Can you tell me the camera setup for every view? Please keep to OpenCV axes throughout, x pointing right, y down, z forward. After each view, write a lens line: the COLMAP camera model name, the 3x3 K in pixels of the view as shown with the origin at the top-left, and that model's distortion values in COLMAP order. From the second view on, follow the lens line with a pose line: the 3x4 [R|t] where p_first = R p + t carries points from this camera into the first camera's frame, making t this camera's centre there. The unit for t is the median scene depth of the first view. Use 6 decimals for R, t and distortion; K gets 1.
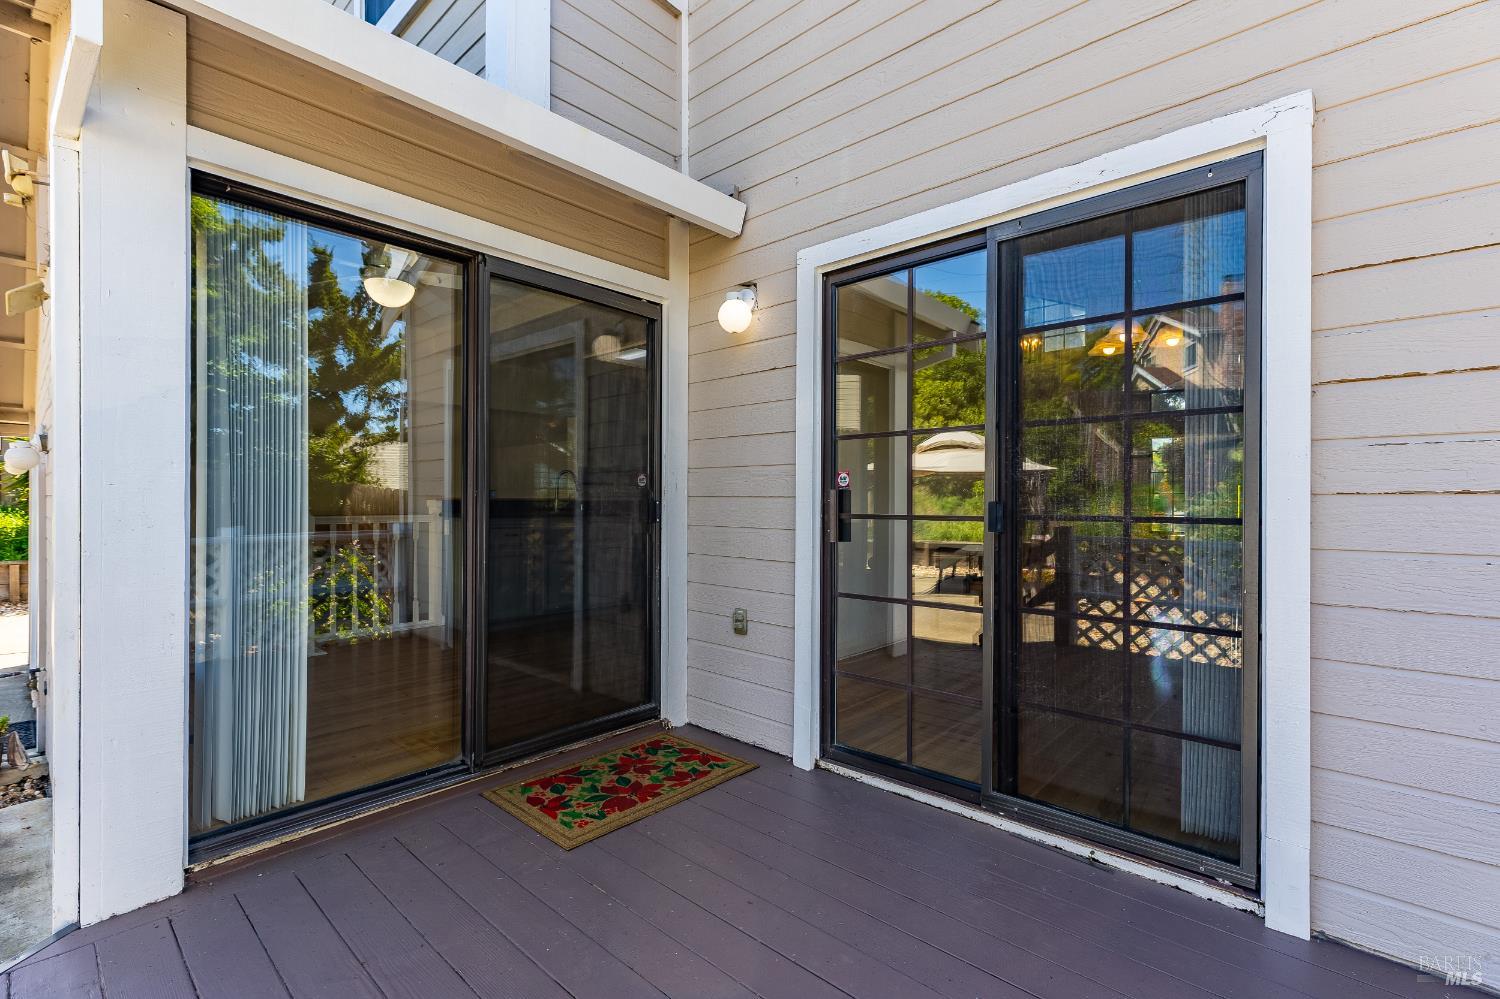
lens RADIAL K [[665.9, 0, 750.0], [0, 665.9, 499.5], [0, 0, 1]] dist [0.001505, 0.001046]
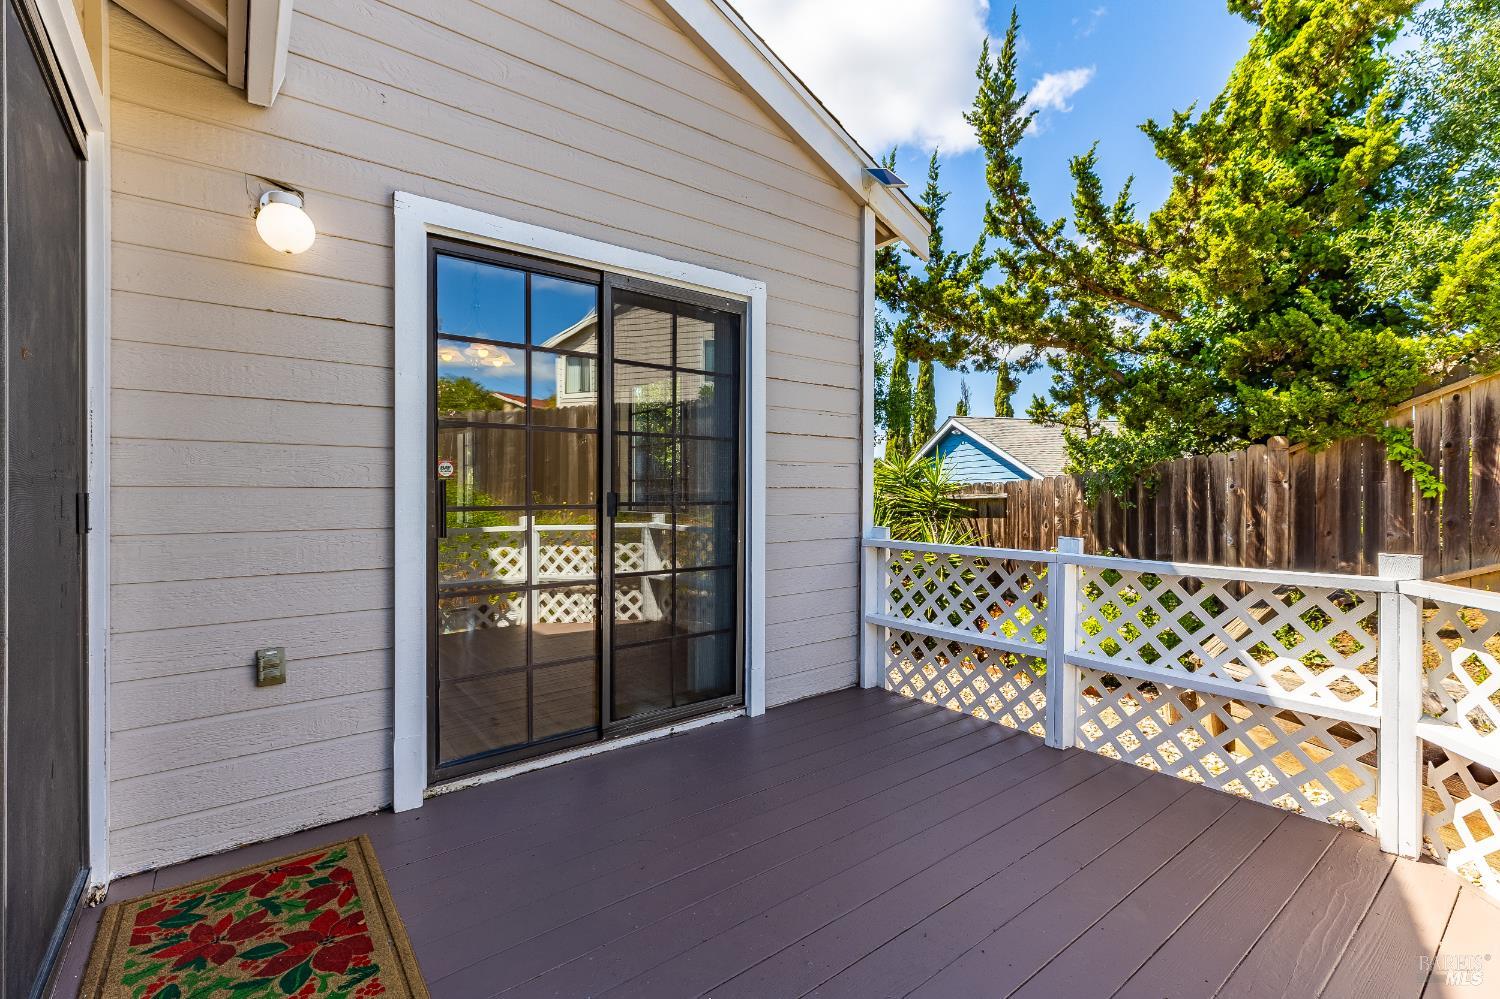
lens RADIAL K [[663.8, 0, 757.3], [0, 663.8, 494.1], [0, 0, 1]] dist [-0.000033, 0.000156]
pose [[0.163953, -0.004365, 0.986458, -0.699958], [0.001650, 0.999990, 0.004151, 0.001588], [-0.986467, 0.000947, 0.163959, 0.442992]]
